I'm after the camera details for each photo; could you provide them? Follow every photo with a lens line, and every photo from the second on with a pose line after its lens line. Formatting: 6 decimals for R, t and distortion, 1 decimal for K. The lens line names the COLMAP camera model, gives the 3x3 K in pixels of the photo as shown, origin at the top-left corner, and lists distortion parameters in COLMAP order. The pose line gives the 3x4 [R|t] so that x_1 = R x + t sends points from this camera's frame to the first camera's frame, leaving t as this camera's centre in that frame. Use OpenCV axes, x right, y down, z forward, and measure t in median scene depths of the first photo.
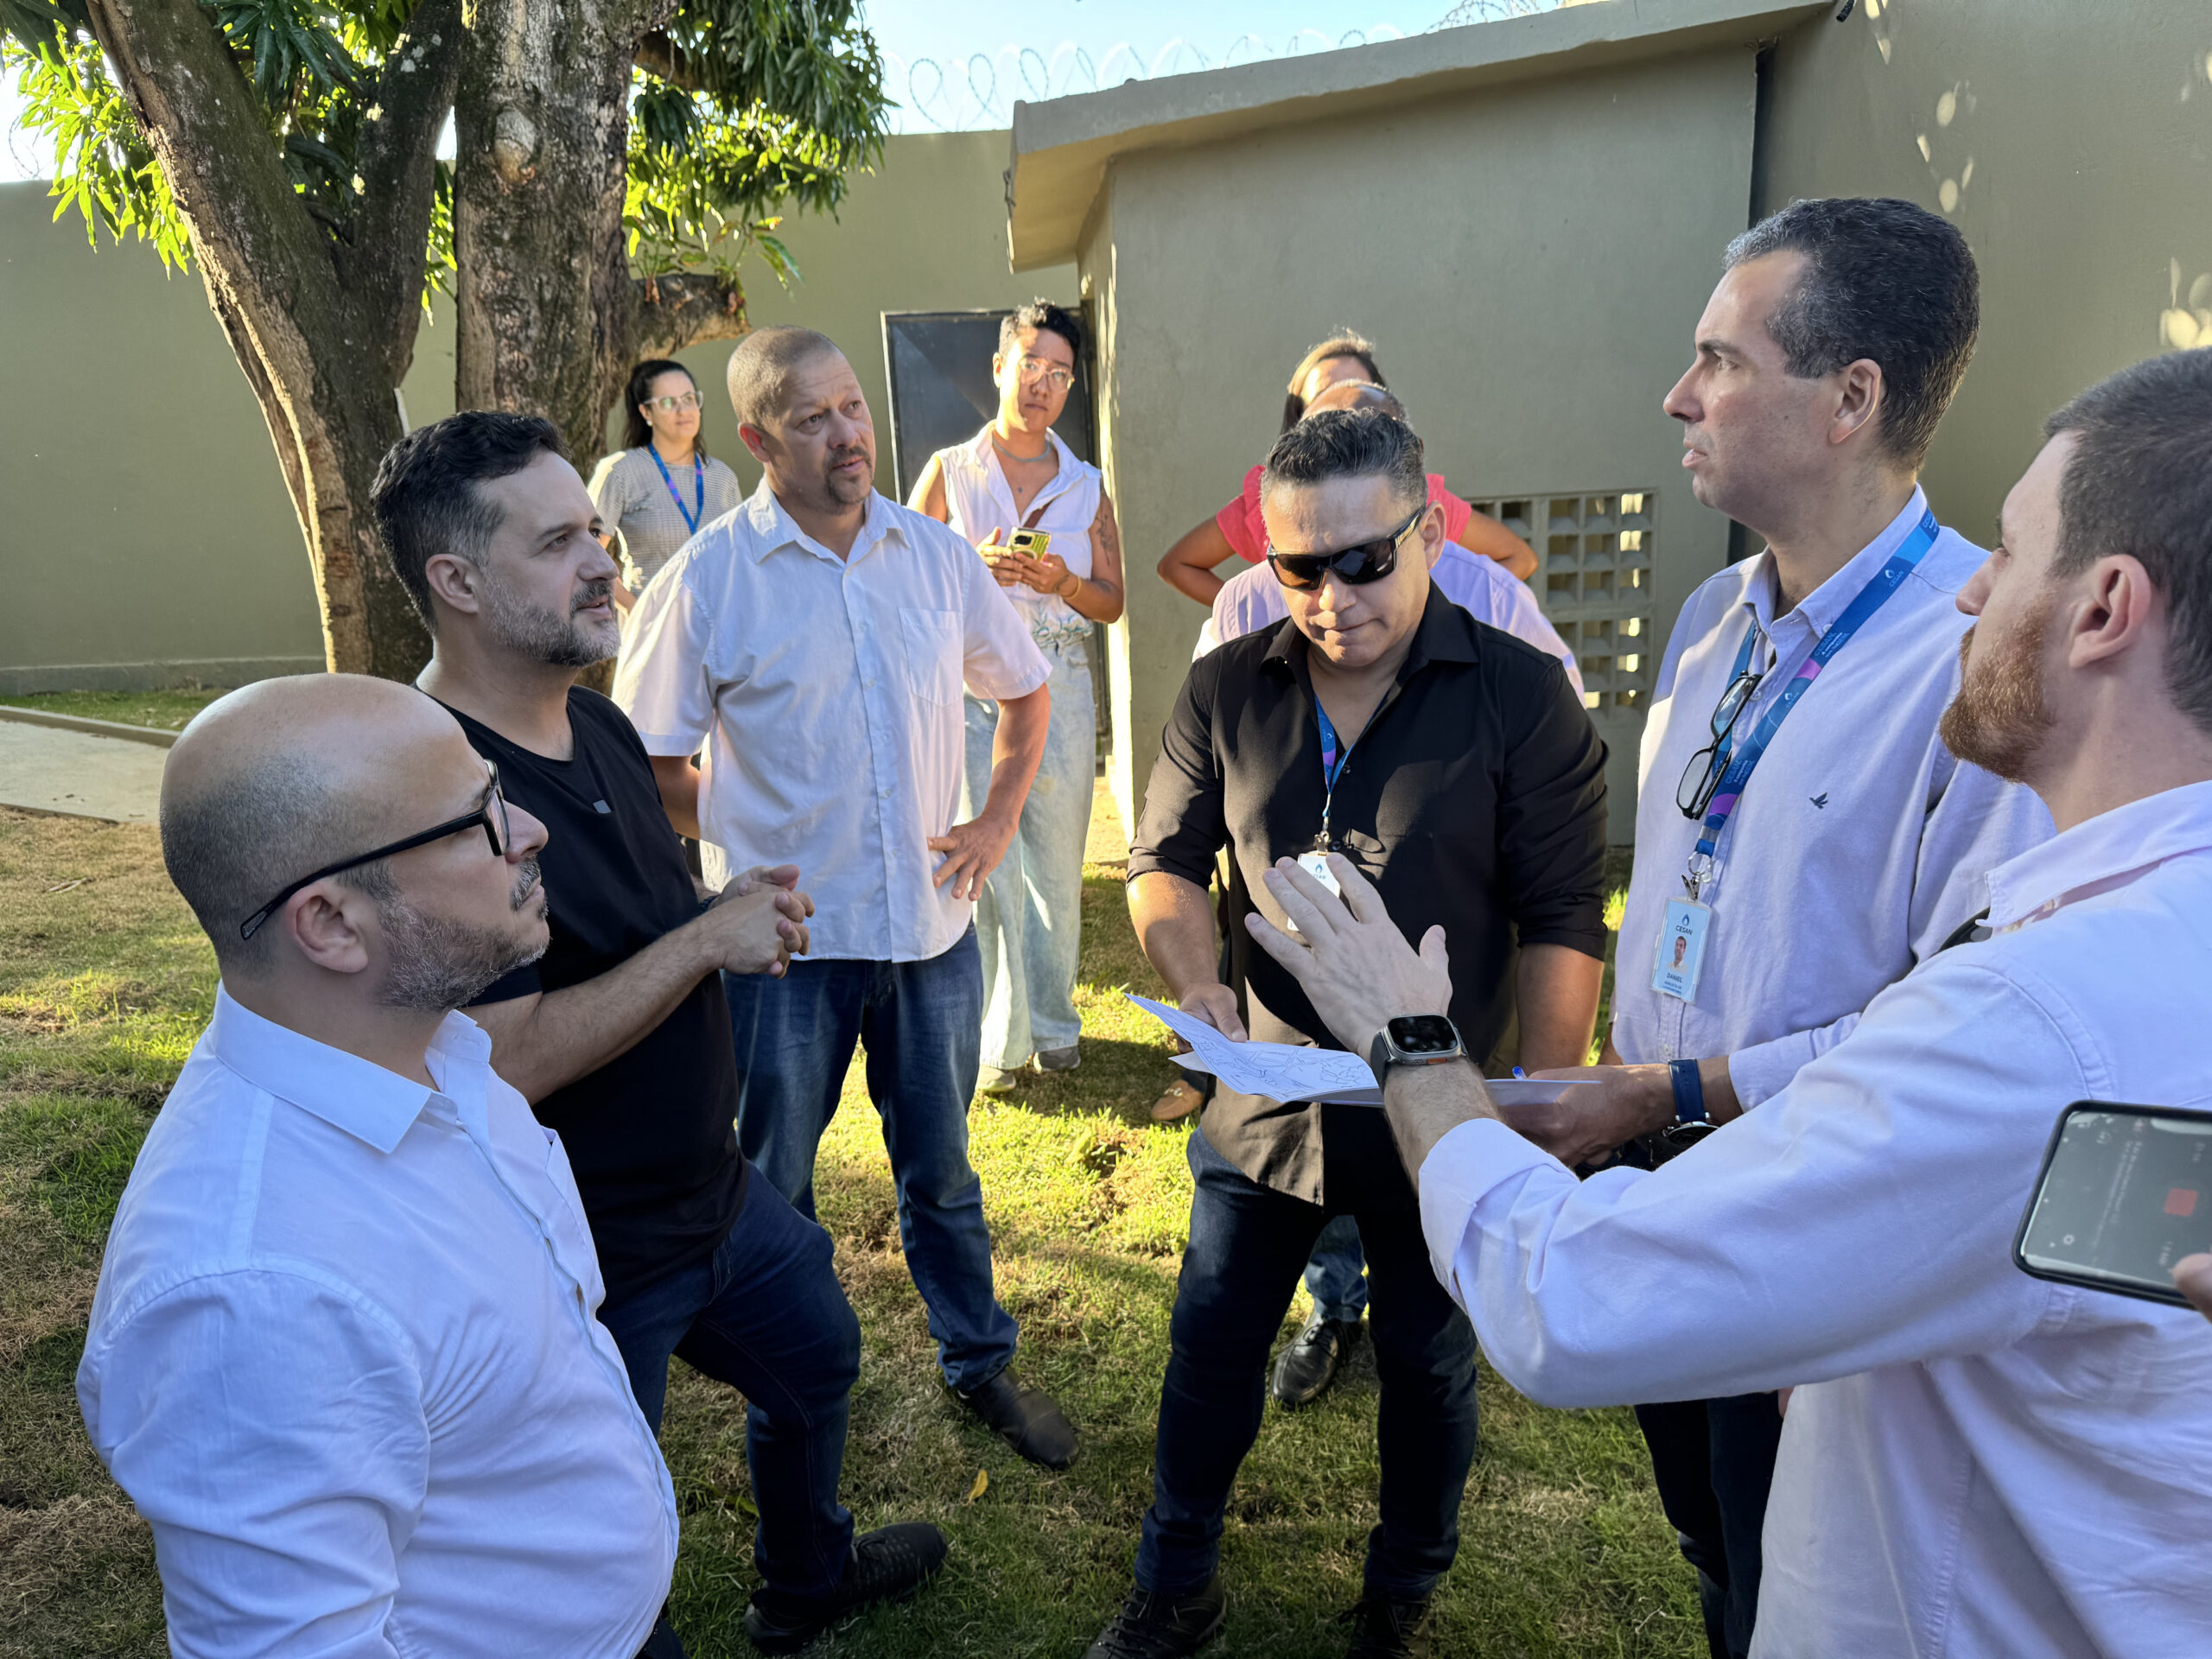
lens RADIAL K [[1739.0, 0, 1083.8], [0, 1739.0, 839.8], [0, 0, 1]] dist [-0.003169, -0.002325]
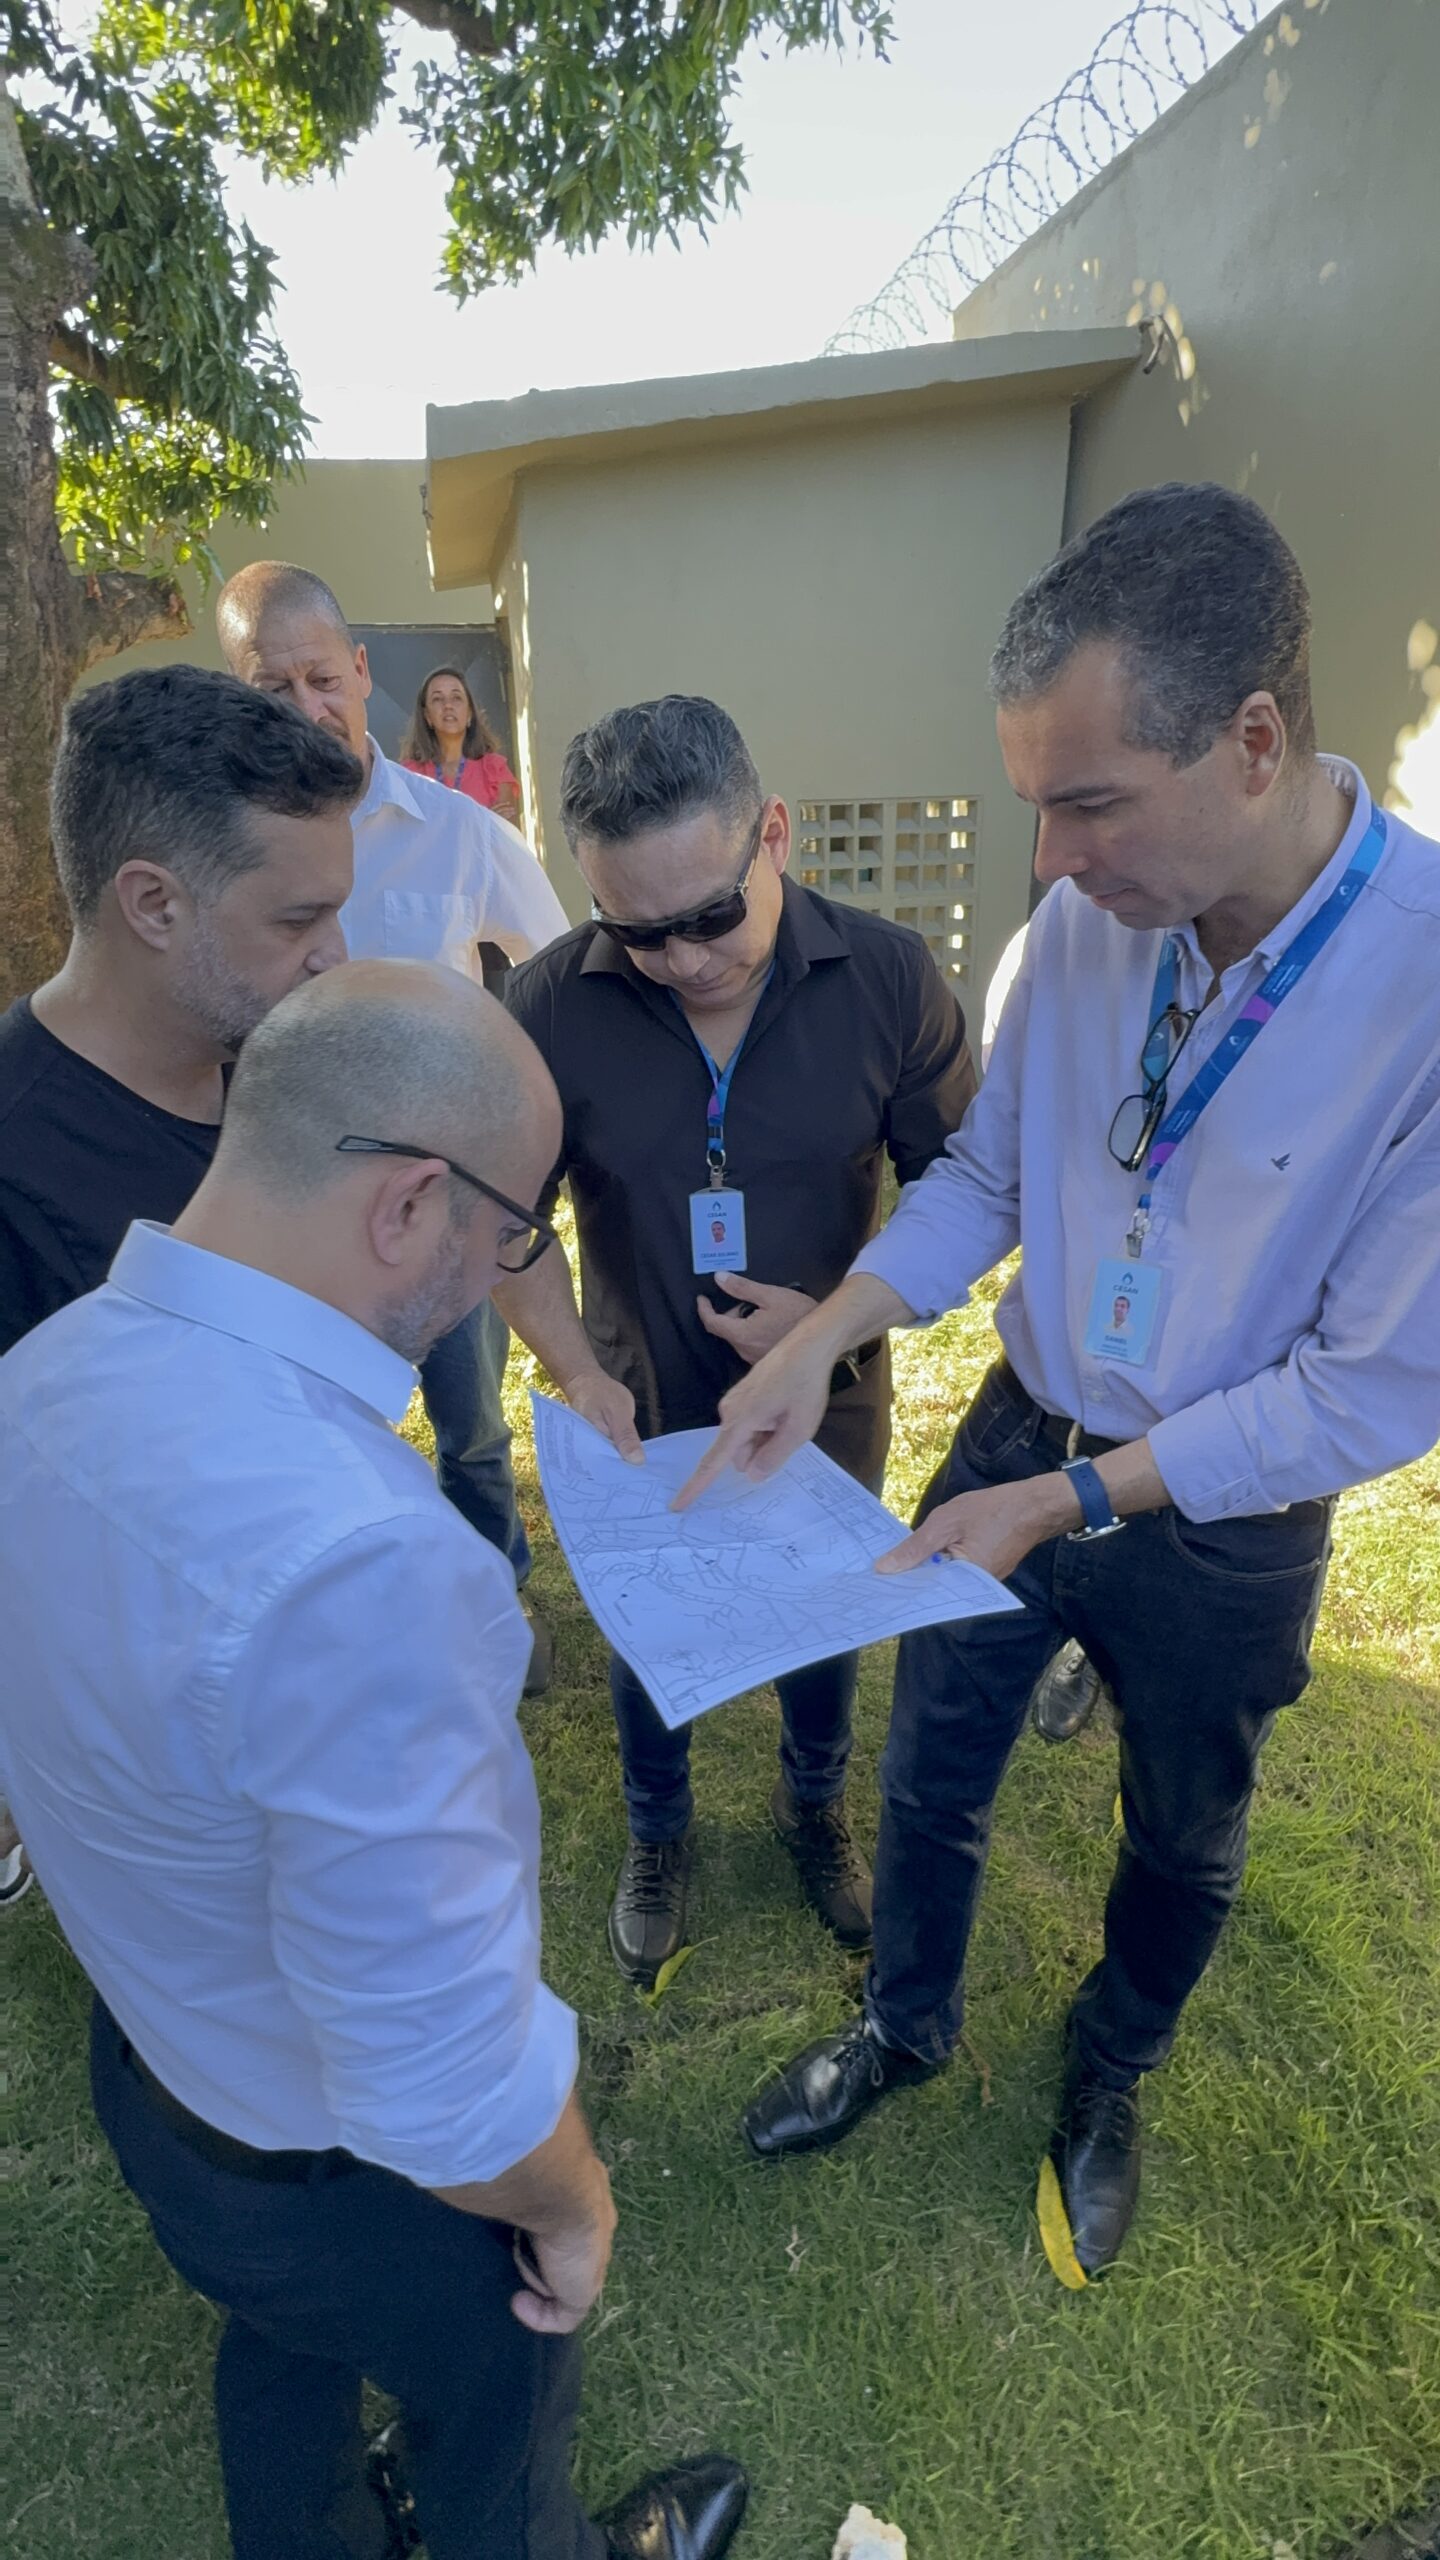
lens RADIAL K [[1241.9, 0, 740.0], [0, 1241.9, 1309.4], [0, 0, 1]] dist [-0.012502, 0.001484]
pose [[0.984356, -0.048988, 0.169242, -0.006714], [0.017254, 0.982754, 0.184113, -0.014366], [-0.175343, -0.178313, 0.968225, 0.189685]]
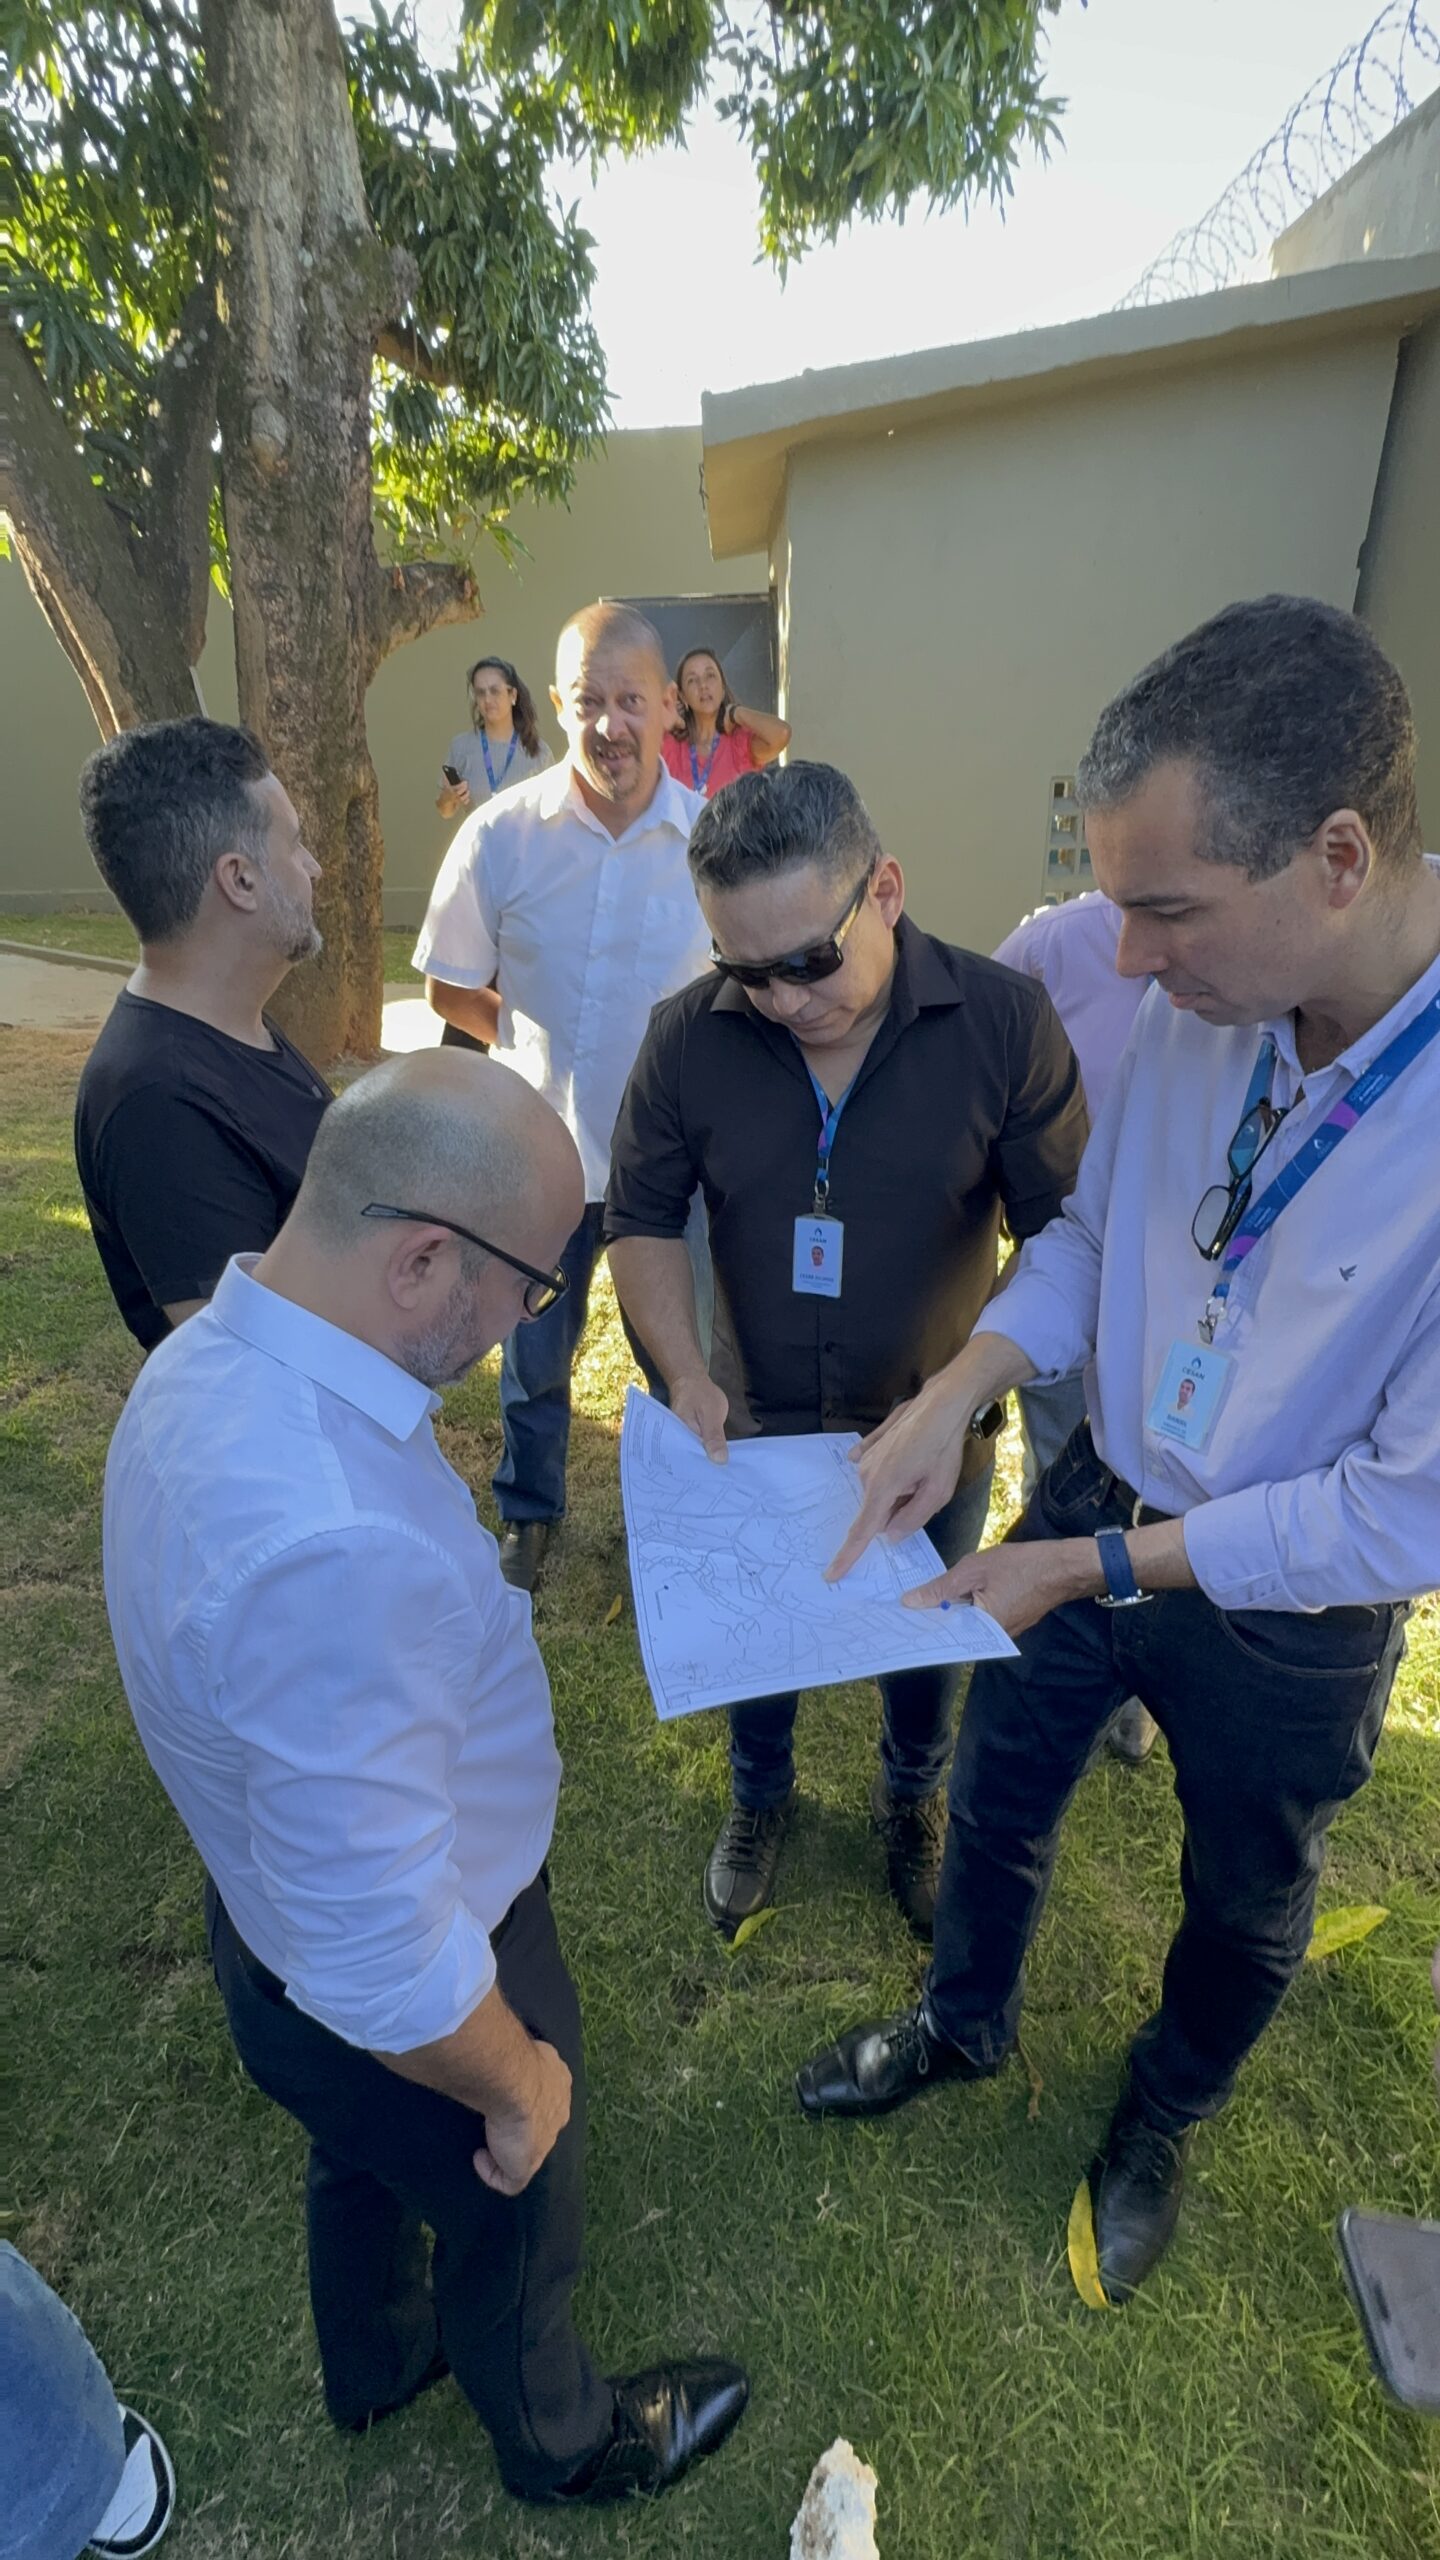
lens RADIAL K [[1241.9, 0, 704.2], [0, 1241.9, 1313.8], [0, 0, 1]] dist [-0.012502, 0.001484]
pose [[0.997492, 0.040791, -0.057850, 0.049378], [-0.026401, 0.972684, 0.230626, -0.054108], [0.065677, -0.228520, 0.971321, 0.157810]]
